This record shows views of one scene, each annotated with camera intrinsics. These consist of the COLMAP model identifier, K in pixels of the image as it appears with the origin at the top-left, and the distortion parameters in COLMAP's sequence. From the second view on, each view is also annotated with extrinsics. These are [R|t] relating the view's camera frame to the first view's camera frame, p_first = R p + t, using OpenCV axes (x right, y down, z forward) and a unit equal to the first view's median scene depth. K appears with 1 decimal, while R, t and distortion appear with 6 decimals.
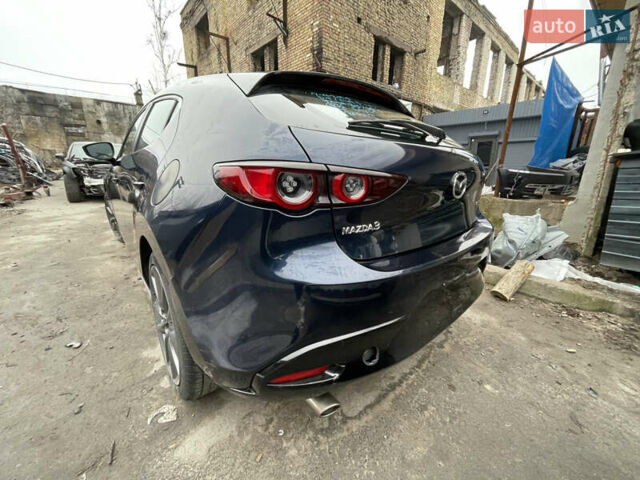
lens RADIAL K [[258.4, 0, 320.0], [0, 258.4, 240.0], [0, 0, 1]] dist [-0.000144, 0.000101]
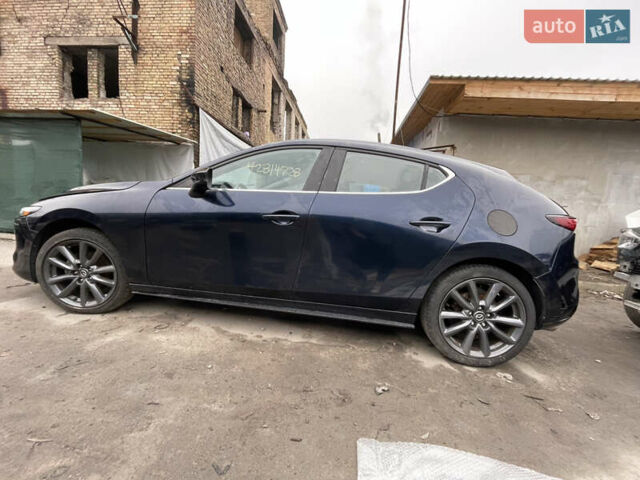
lens RADIAL K [[258.4, 0, 320.0], [0, 258.4, 240.0], [0, 0, 1]] dist [-0.000144, 0.000101]
pose [[0.729968, -0.045300, 0.681978, -0.297855], [0.138676, 0.986863, -0.082883, -0.014380], [-0.669265, 0.155075, 0.726661, 0.066252]]
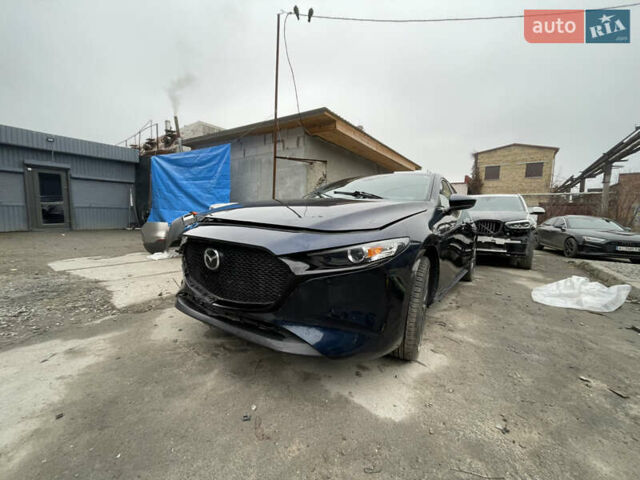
lens RADIAL K [[258.4, 0, 320.0], [0, 258.4, 240.0], [0, 0, 1]] dist [-0.000144, 0.000101]
pose [[-0.221729, -0.121368, 0.967526, -0.469126], [0.239091, 0.955169, 0.174610, -0.138221], [-0.945342, 0.270043, -0.182771, 0.473459]]
